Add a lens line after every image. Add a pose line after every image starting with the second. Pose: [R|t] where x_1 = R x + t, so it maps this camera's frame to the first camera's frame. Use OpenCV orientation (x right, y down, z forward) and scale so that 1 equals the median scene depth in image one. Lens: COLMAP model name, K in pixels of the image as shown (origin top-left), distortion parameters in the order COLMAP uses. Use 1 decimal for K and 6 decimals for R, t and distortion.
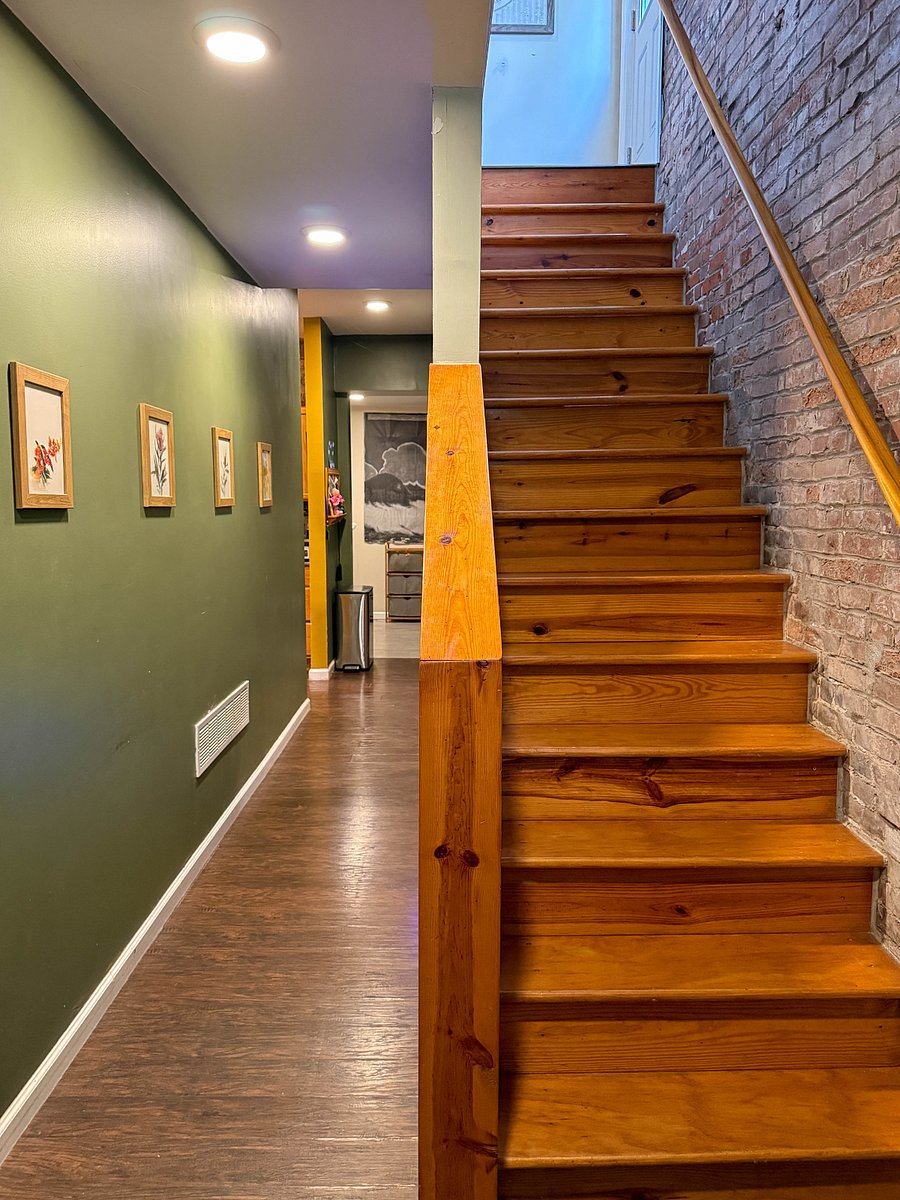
lens RADIAL K [[856.1, 0, 451.0], [0, 856.1, 600.2], [0, 0, 1]] dist [0.009877, 0.000719]
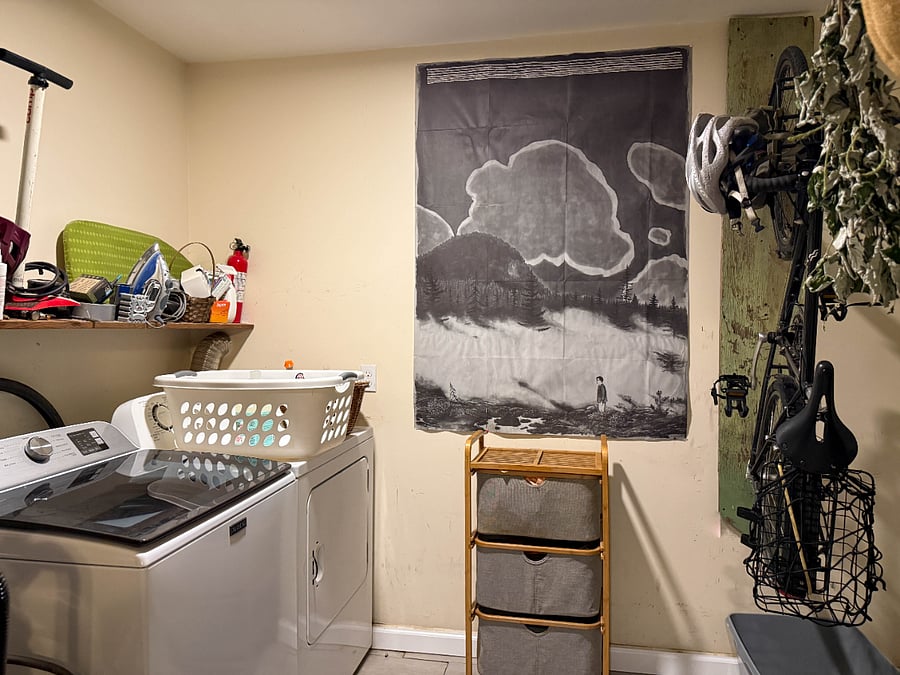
lens RADIAL K [[642.1, 0, 449.5], [0, 642.1, 336.3], [0, 0, 1]] dist [0.009877, 0.000719]
pose [[0.984670, 0.001260, -0.174421, -0.040770], [-0.017648, 0.995562, -0.092434, -0.081245], [0.173531, 0.094095, 0.980323, 0.740867]]
